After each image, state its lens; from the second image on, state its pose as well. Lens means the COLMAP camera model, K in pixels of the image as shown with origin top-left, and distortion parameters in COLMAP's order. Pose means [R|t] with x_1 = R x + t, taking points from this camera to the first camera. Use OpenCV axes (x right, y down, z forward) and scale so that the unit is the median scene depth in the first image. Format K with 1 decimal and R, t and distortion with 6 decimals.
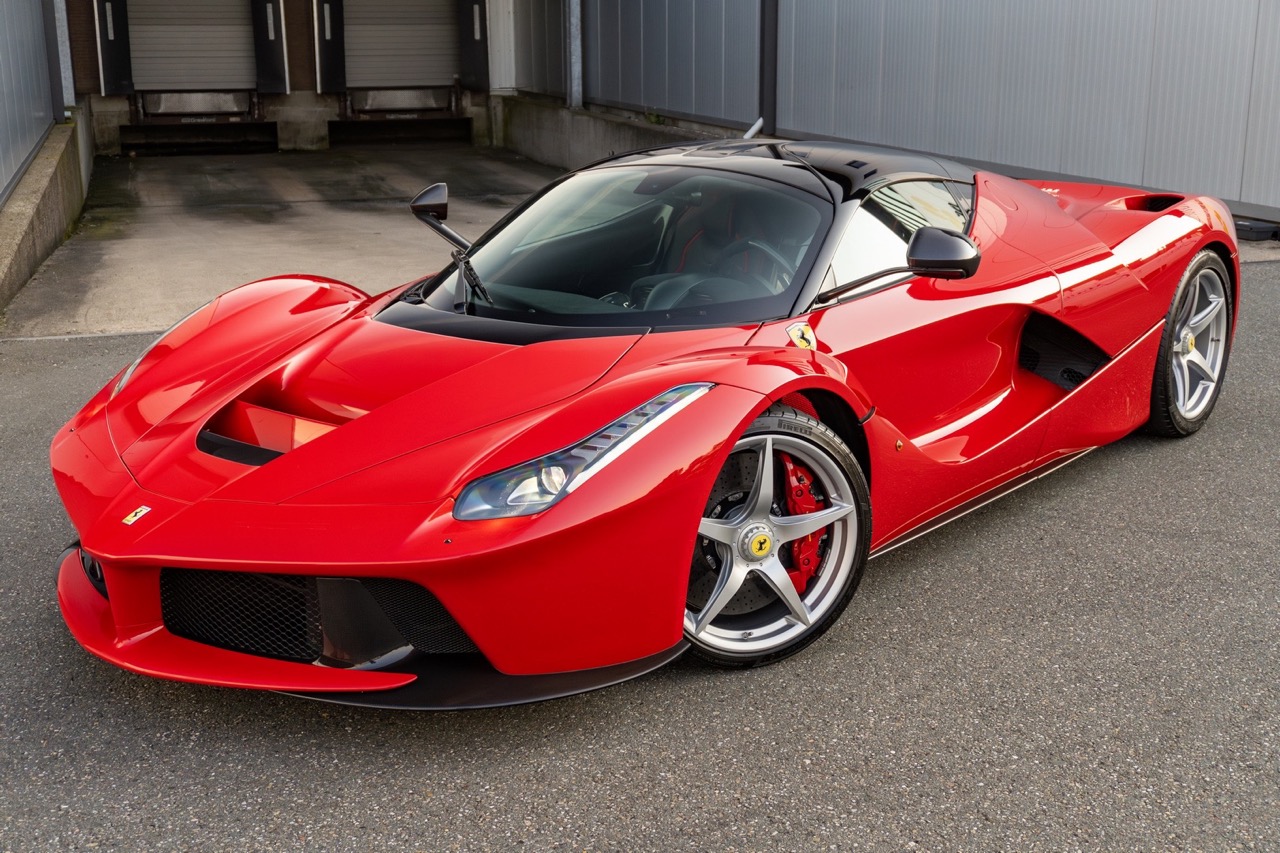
lens RADIAL K [[1517.2, 0, 640.0], [0, 1517.2, 426.5], [0, 0, 1]] dist [0.009820, -0.019870]
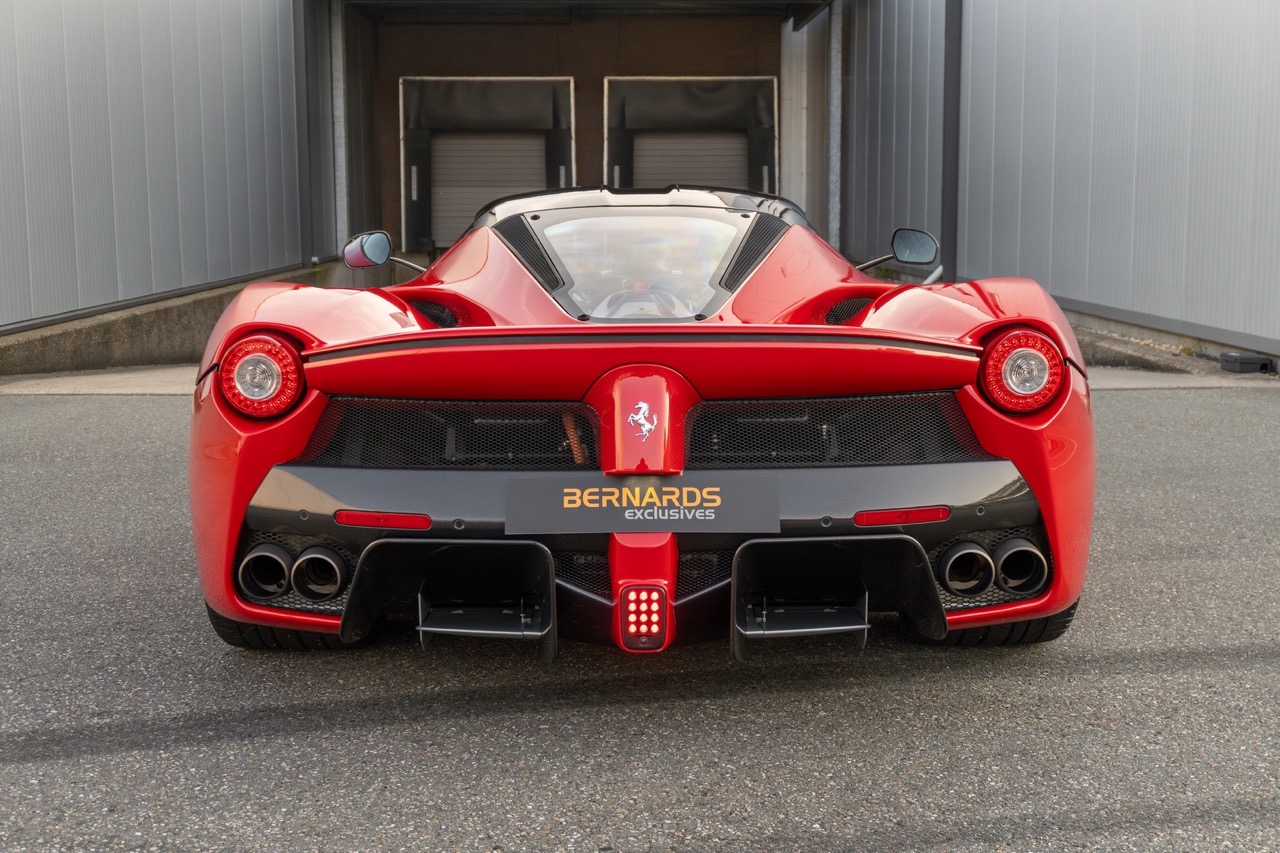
lens RADIAL K [[1614.0, 0, 640.0], [0, 1614.0, 426.5], [0, 0, 1]] dist [-0.002772, 0.004128]
pose [[0.955966, 0.037422, -0.291082, 0.133687], [-0.073306, 0.990845, -0.113366, 0.018728], [0.284175, 0.129712, 0.949958, -0.008819]]
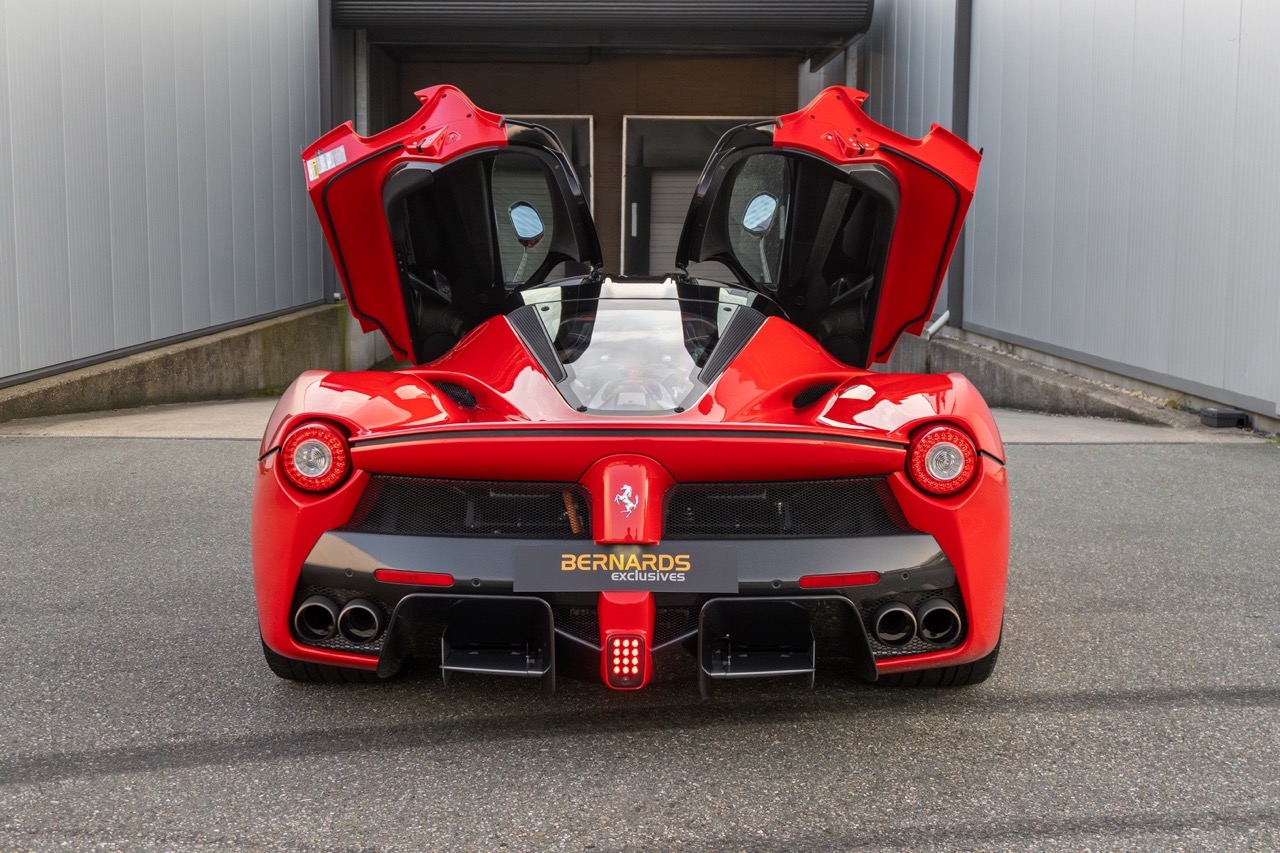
lens RADIAL K [[1637.8, 0, 640.0], [0, 1637.8, 426.5], [0, 0, 1]] dist [0.002738, 0.007669]
pose [[0.952062, 0.043279, -0.302829, 0.144371], [-0.086018, 0.987875, -0.129246, 0.017331], [0.293564, 0.149099, 0.944240, -0.034938]]
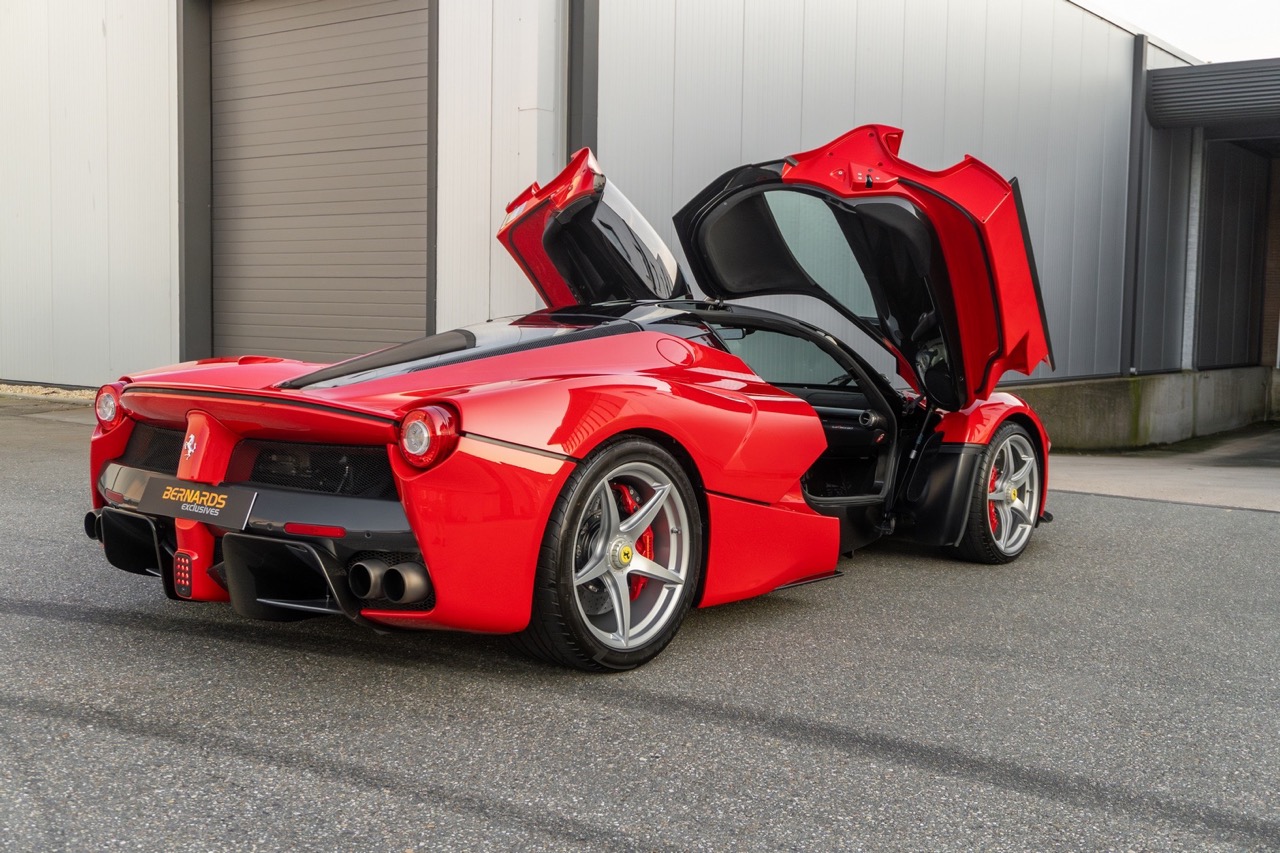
lens RADIAL K [[1412.8, 0, 640.0], [0, 1412.8, 426.5], [0, 0, 1]] dist [0.062654, -0.229100]
pose [[0.549523, 0.078053, -0.831825, 0.254625], [-0.234867, 0.969908, -0.064149, 0.001884], [0.801787, 0.230620, 0.551319, 0.052234]]
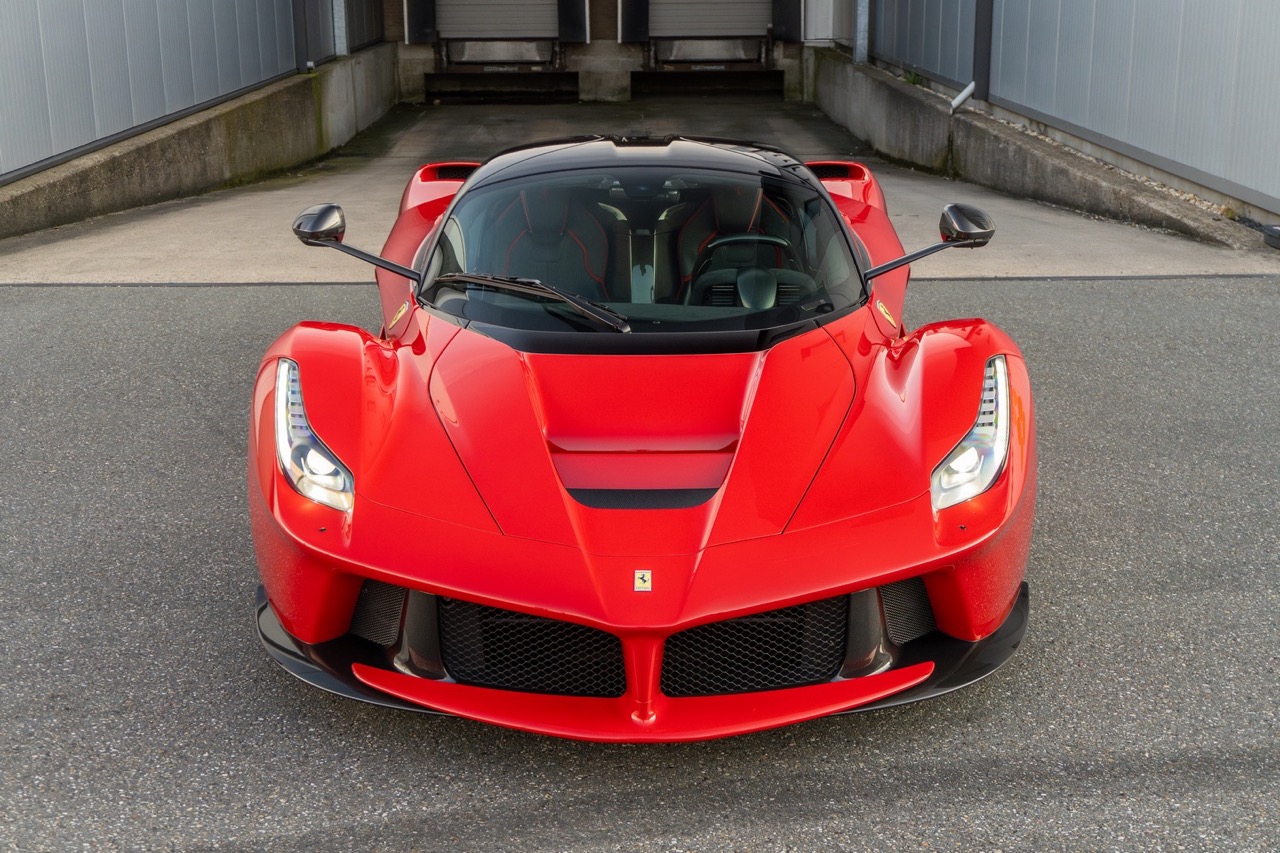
lens RADIAL K [[1654.1, 0, 640.0], [0, 1654.1, 426.5], [0, 0, 1]] dist [-0.009334, 0.021742]
pose [[0.951835, 0.080433, -0.295873, 0.133435], [-0.075194, 0.996745, 0.029061, -0.008414], [0.297247, -0.005414, 0.954785, 0.000735]]
